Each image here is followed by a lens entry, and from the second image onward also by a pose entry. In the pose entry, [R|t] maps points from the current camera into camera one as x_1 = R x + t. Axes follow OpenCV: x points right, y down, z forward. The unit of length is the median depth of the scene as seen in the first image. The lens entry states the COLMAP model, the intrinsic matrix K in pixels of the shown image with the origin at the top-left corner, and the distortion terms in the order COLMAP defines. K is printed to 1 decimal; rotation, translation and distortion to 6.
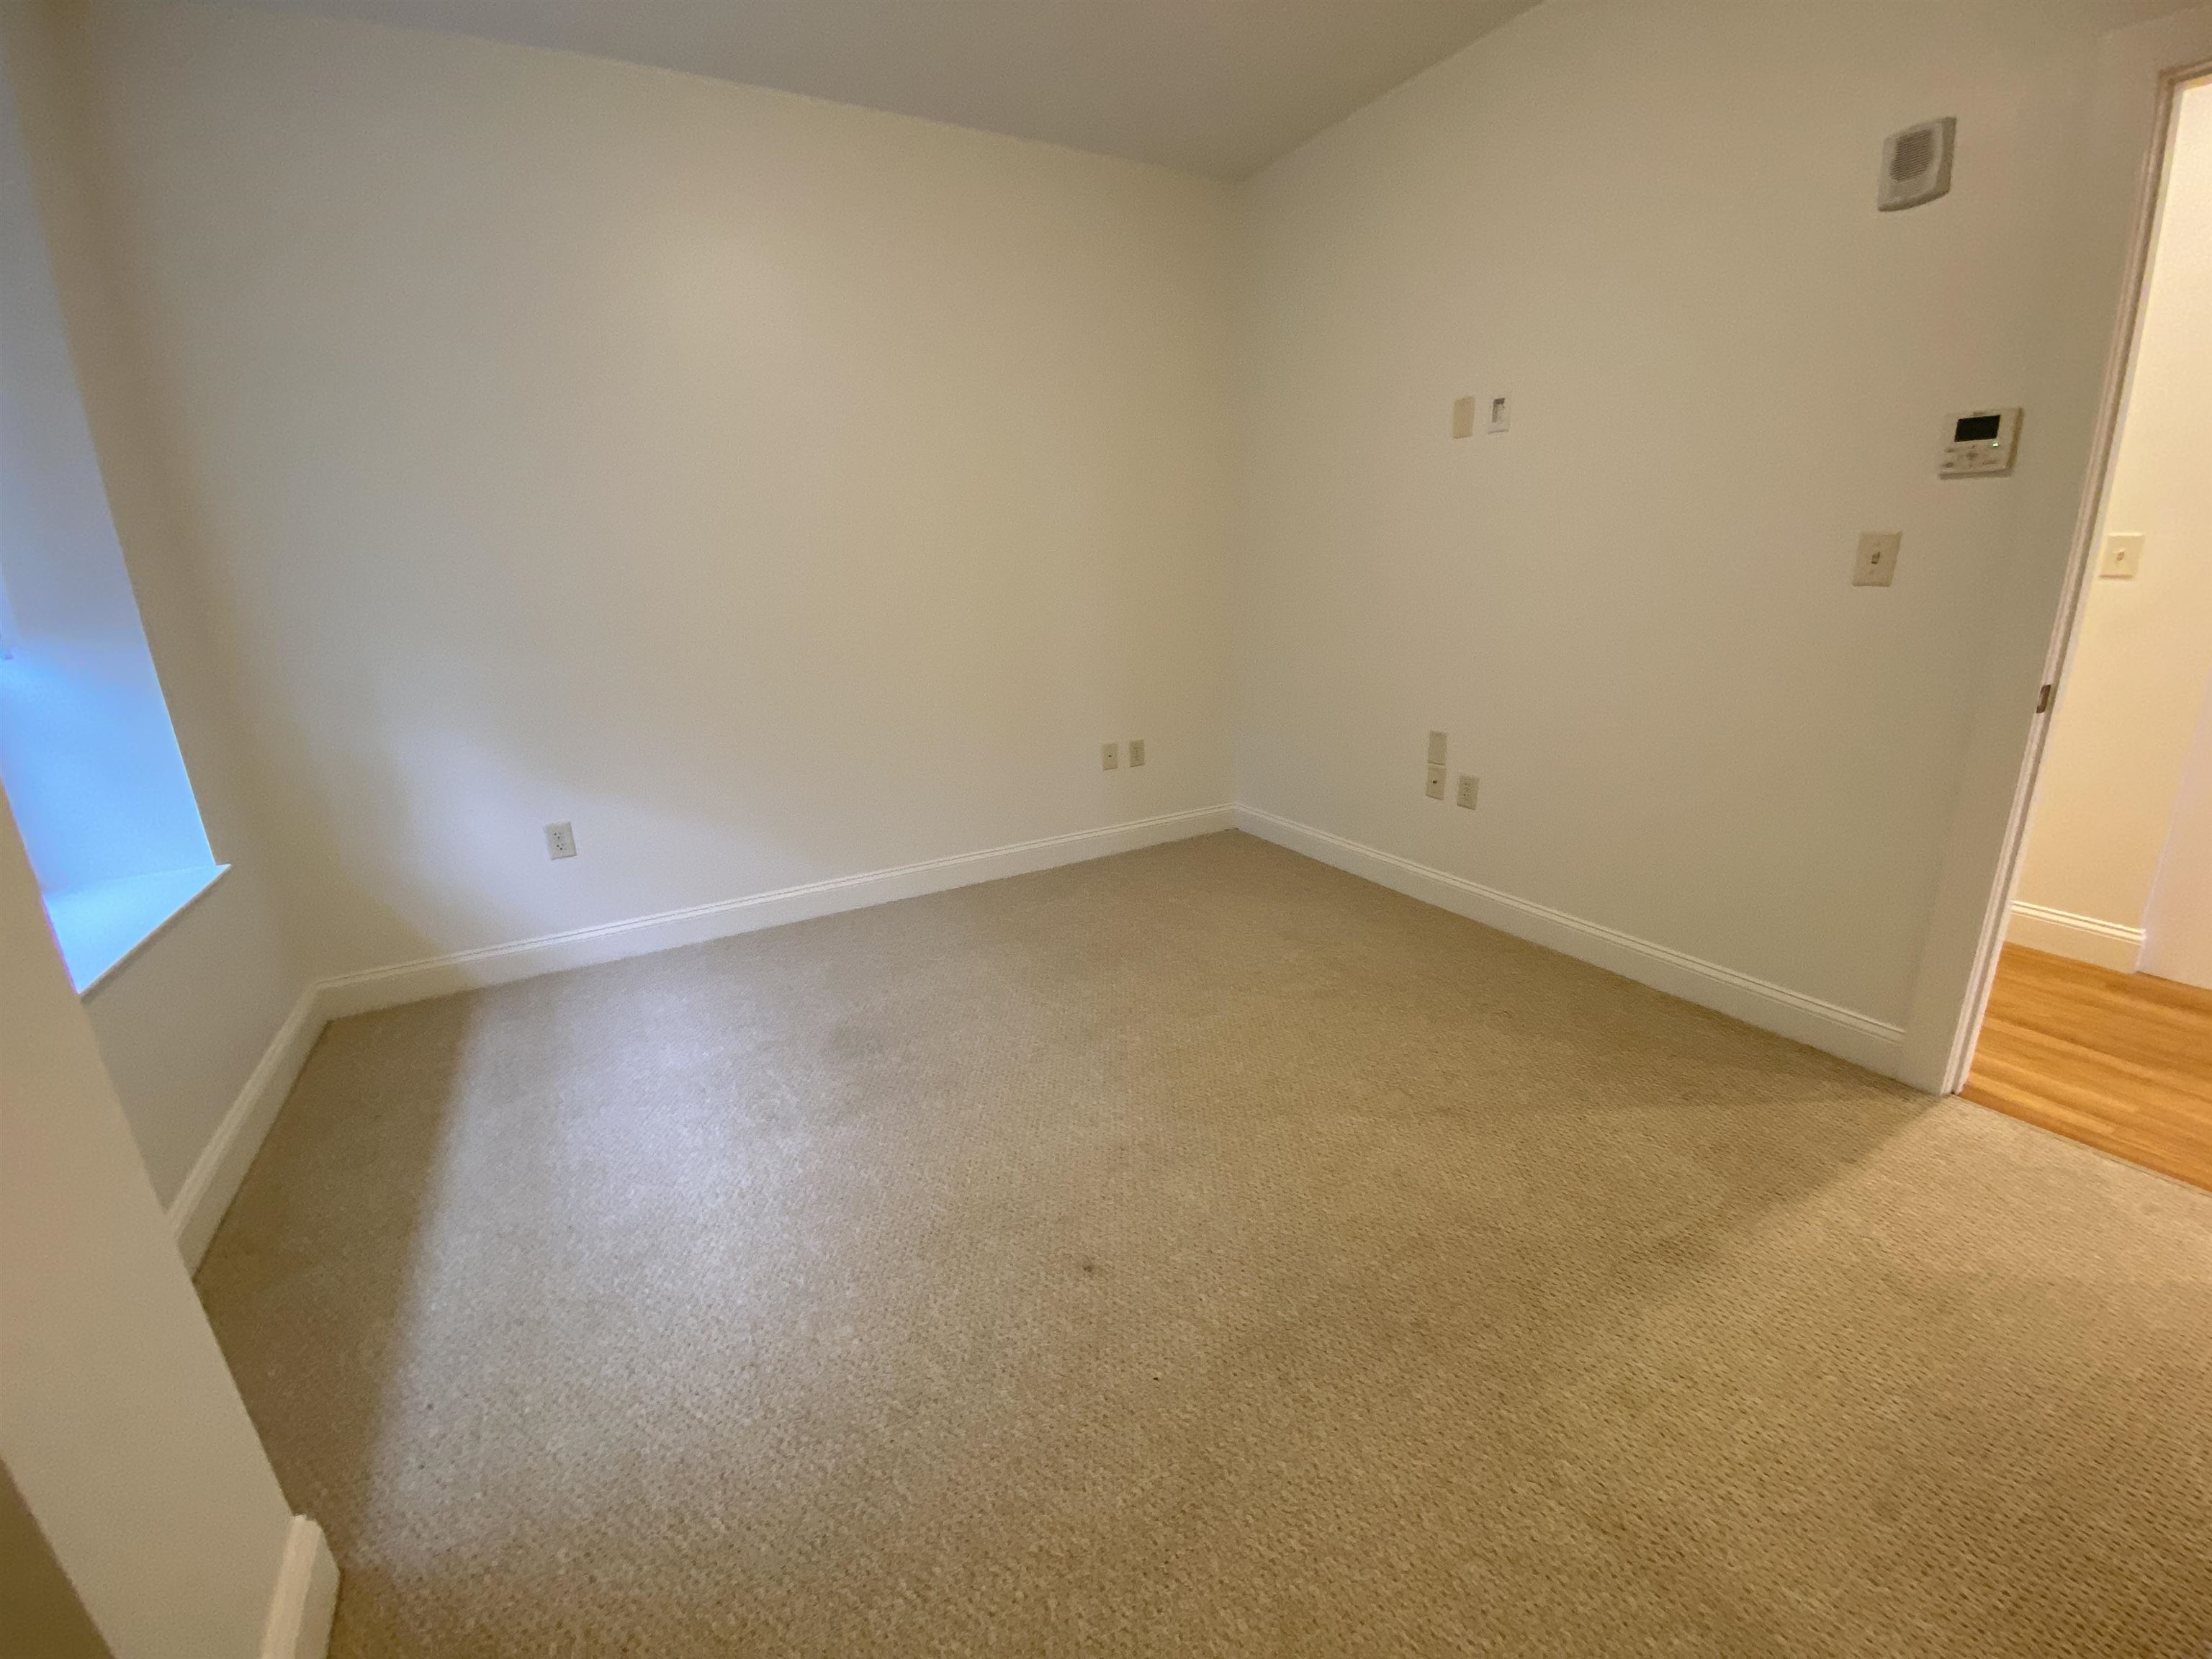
lens RADIAL K [[885.3, 0, 1100.1], [0, 885.3, 822.8], [0, 0, 1]] dist [0.002252, -0.012384]
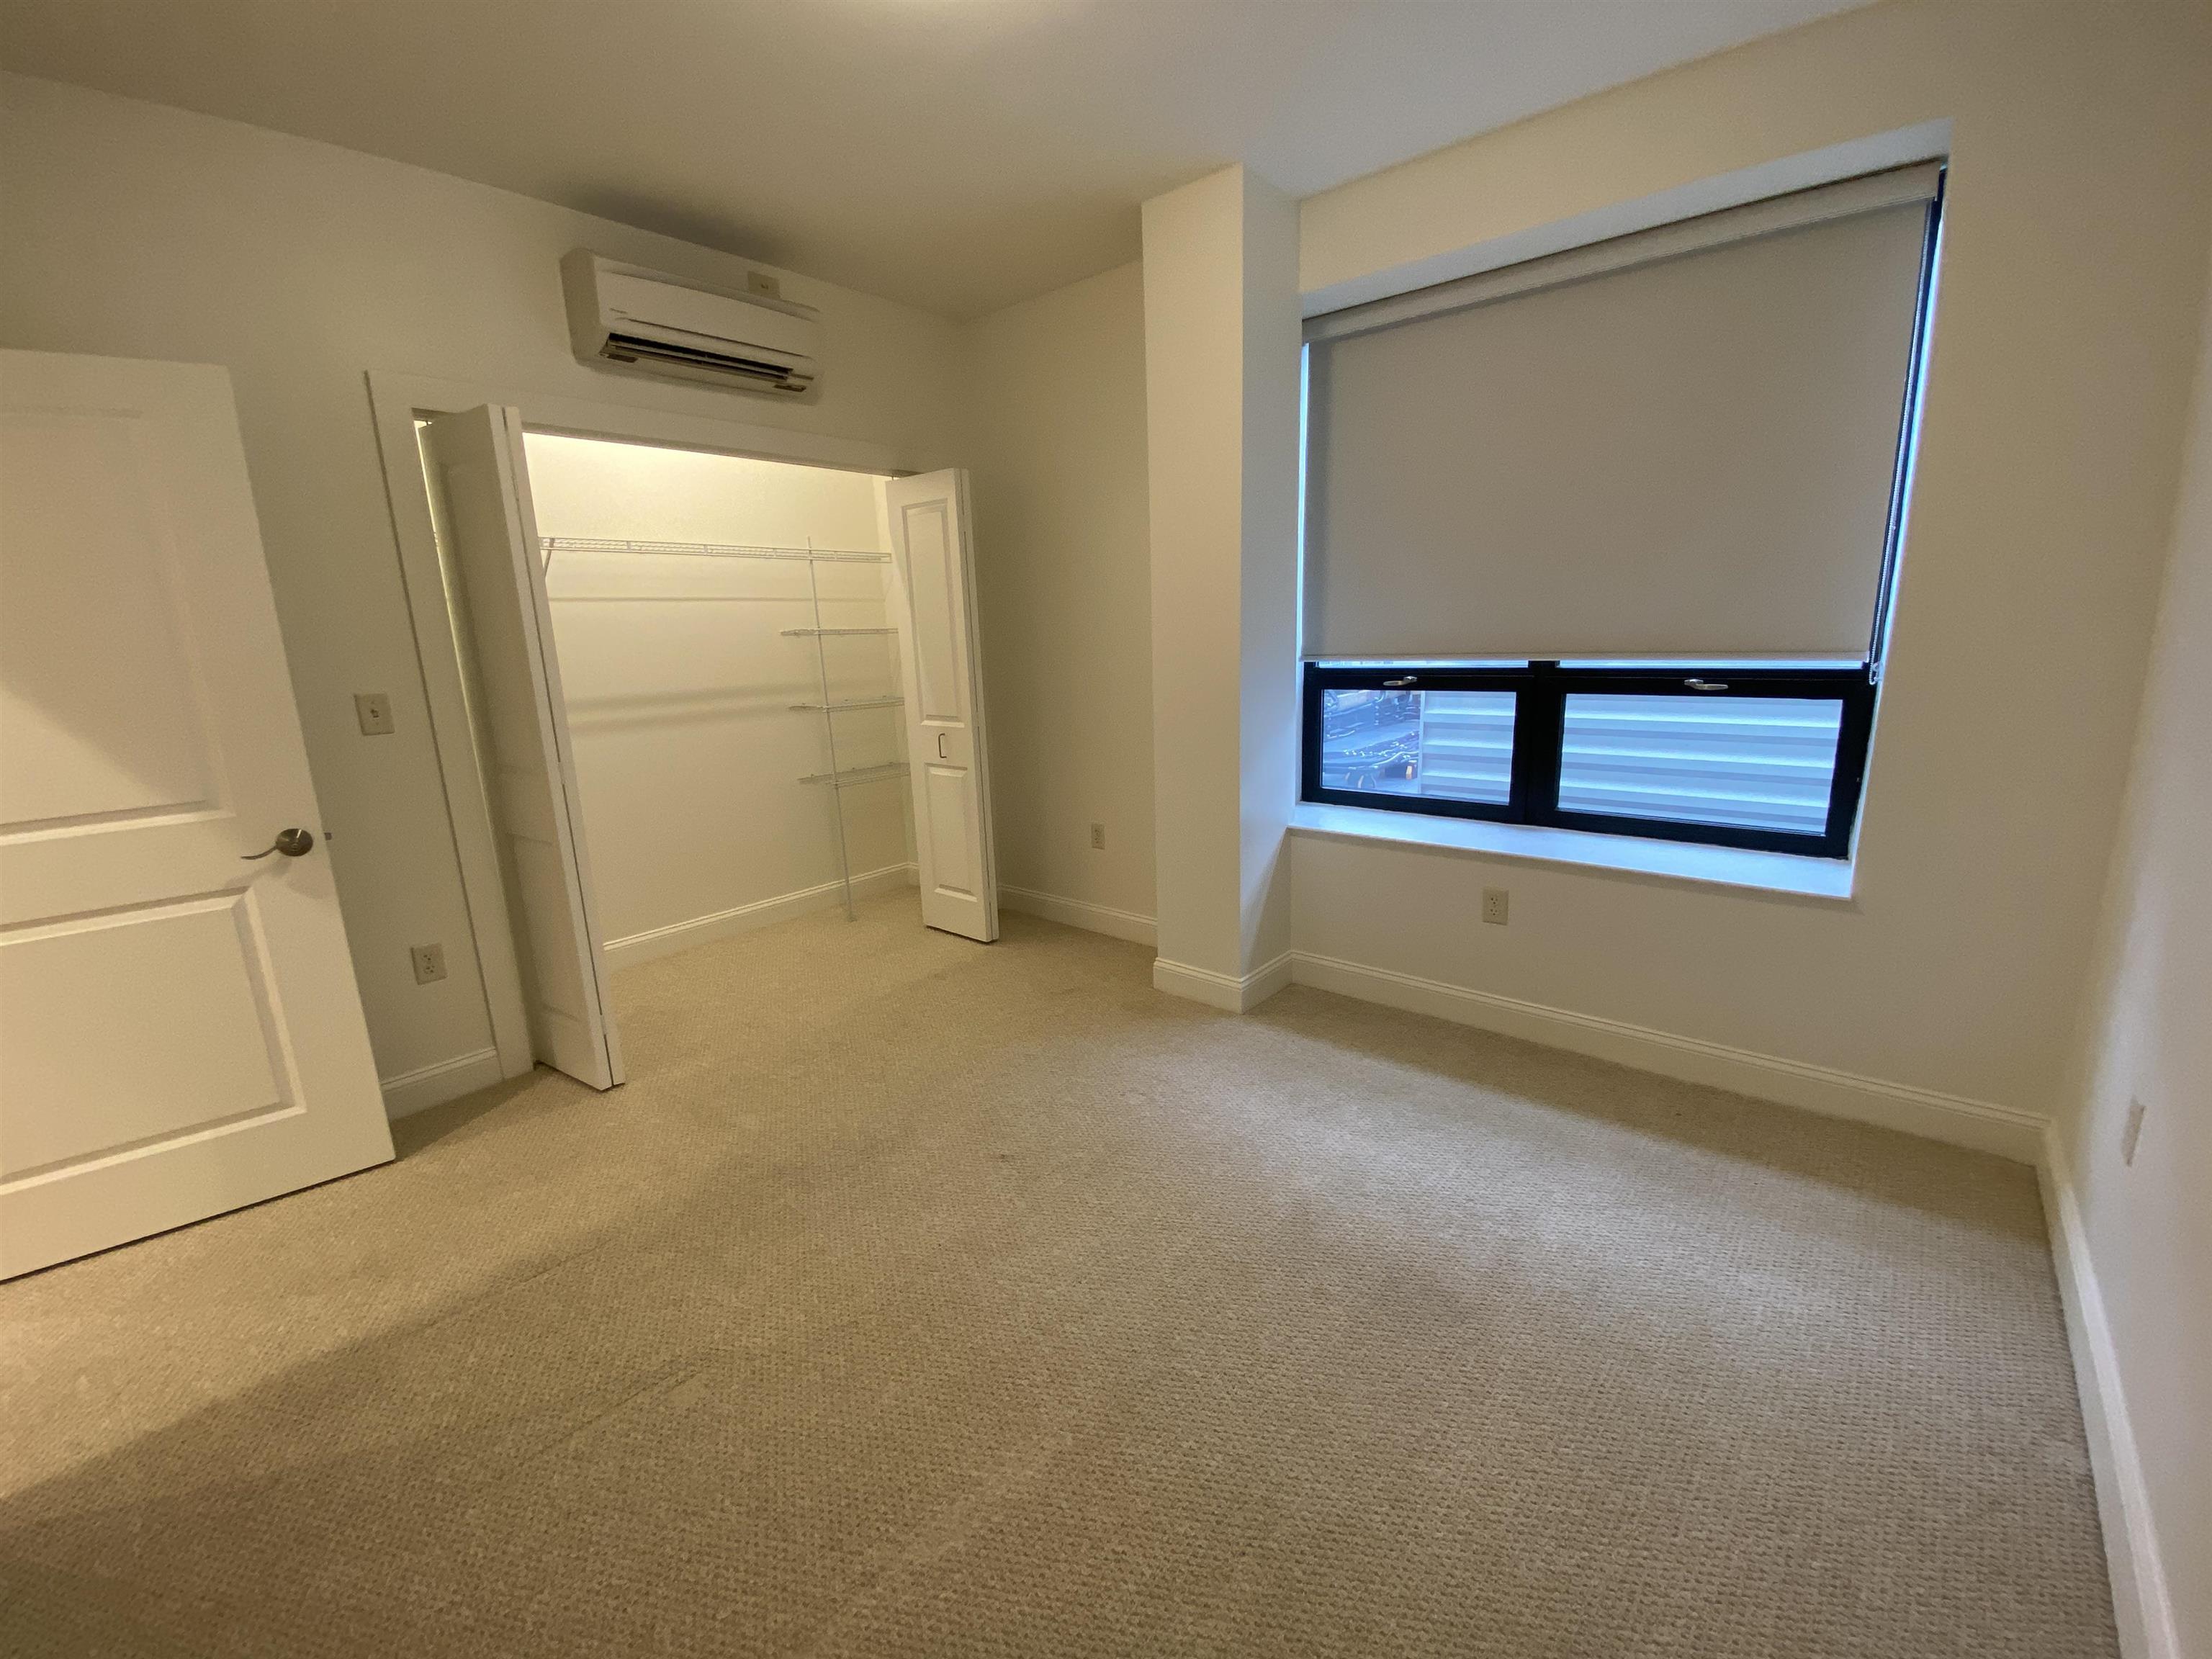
lens RADIAL K [[885.3, 0, 1100.1], [0, 885.3, 822.8], [0, 0, 1]] dist [0.002252, -0.012384]
pose [[-0.937246, 0.134944, -0.321497, 0.175711], [-0.032843, 0.883801, 0.466708, -0.501184], [0.347119, 0.447979, -0.823907, 1.529531]]
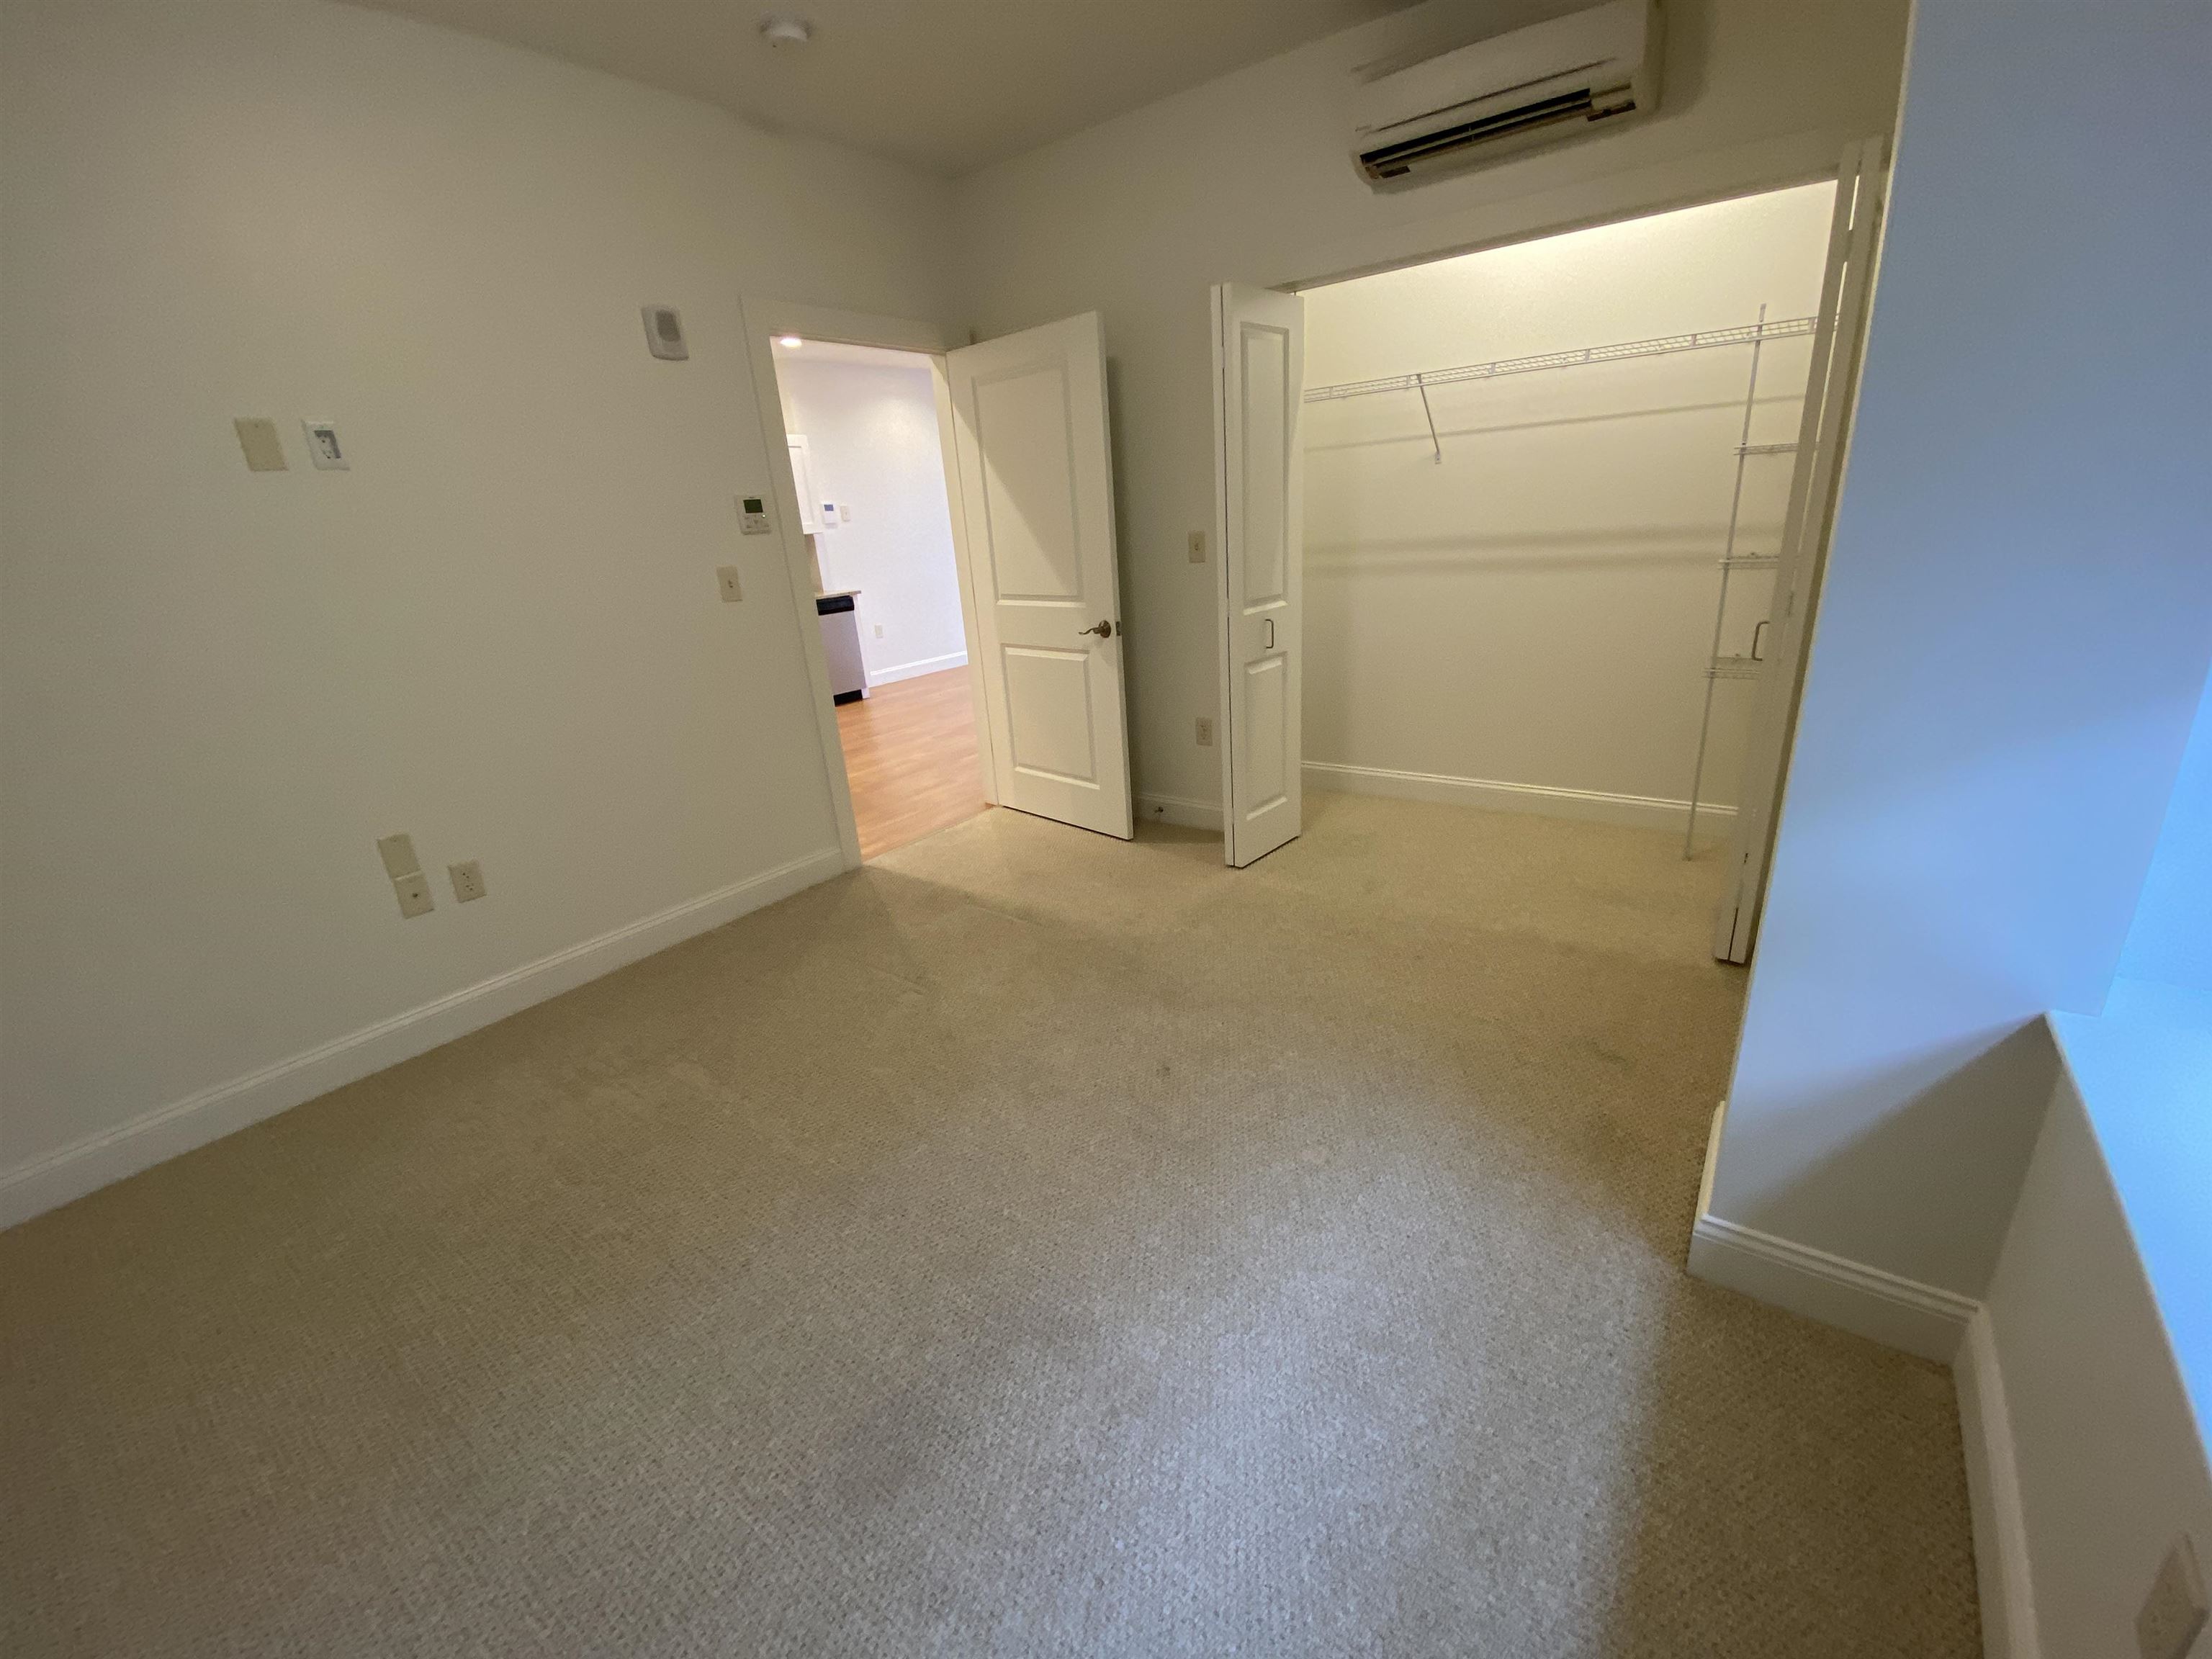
lens RADIAL K [[874.7, 0, 1106.0], [0, 874.7, 829.5], [0, 0, 1]] dist [0.009325, -0.024404]
pose [[-0.402094, -0.250973, 0.880530, -0.832997], [0.333145, 0.855677, 0.396020, -0.302728], [-0.852840, 0.452581, -0.260452, 0.971117]]
